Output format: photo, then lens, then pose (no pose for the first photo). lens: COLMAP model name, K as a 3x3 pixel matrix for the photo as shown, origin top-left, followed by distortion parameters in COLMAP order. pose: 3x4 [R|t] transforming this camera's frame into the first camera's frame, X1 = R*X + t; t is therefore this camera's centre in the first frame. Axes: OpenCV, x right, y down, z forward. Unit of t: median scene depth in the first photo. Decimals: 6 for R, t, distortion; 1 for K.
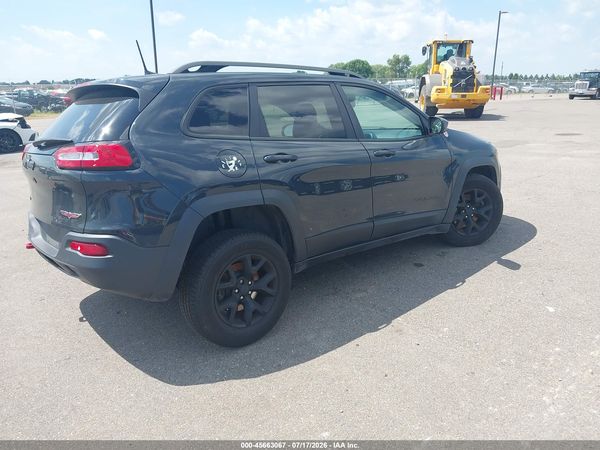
lens RADIAL K [[496.3, 0, 300.5], [0, 496.3, 223.0], [0, 0, 1]] dist [0.013236, -0.009172]
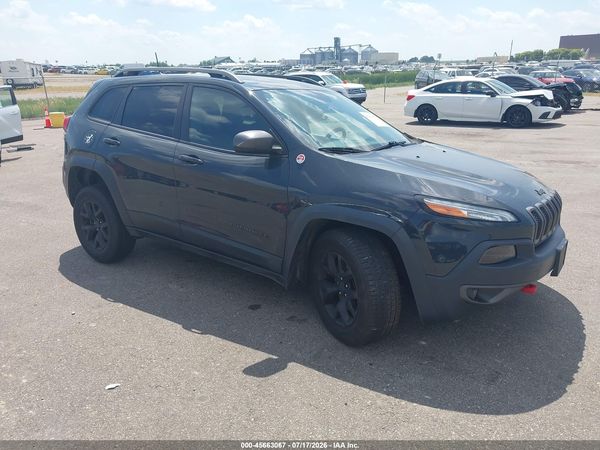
lens RADIAL K [[496.3, 0, 323.8], [0, 496.3, 224.9], [0, 0, 1]] dist [0.013236, -0.009172]
pose [[0.209718, 0.303253, -0.929546, 0.986447], [-0.239999, 0.937569, 0.251723, -0.279057], [0.947850, 0.170299, 0.269406, 0.856114]]
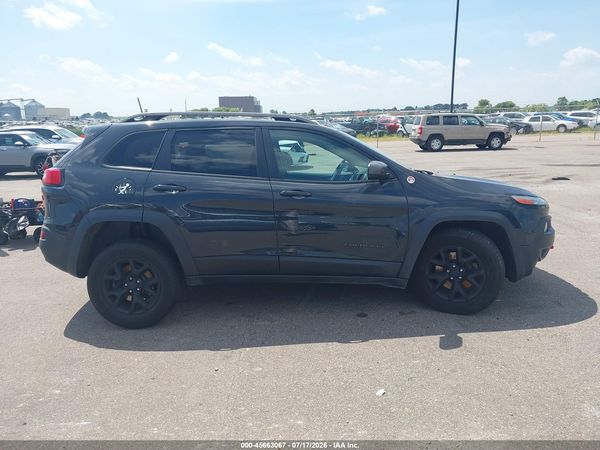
lens RADIAL K [[496.3, 0, 294.8], [0, 496.3, 225.1], [0, 0, 1]] dist [0.013236, -0.009172]
pose [[0.760976, 0.134236, -0.634741, 0.714584], [-0.159984, 0.986974, 0.016925, -0.080036], [0.628745, 0.088669, 0.772540, 0.170113]]
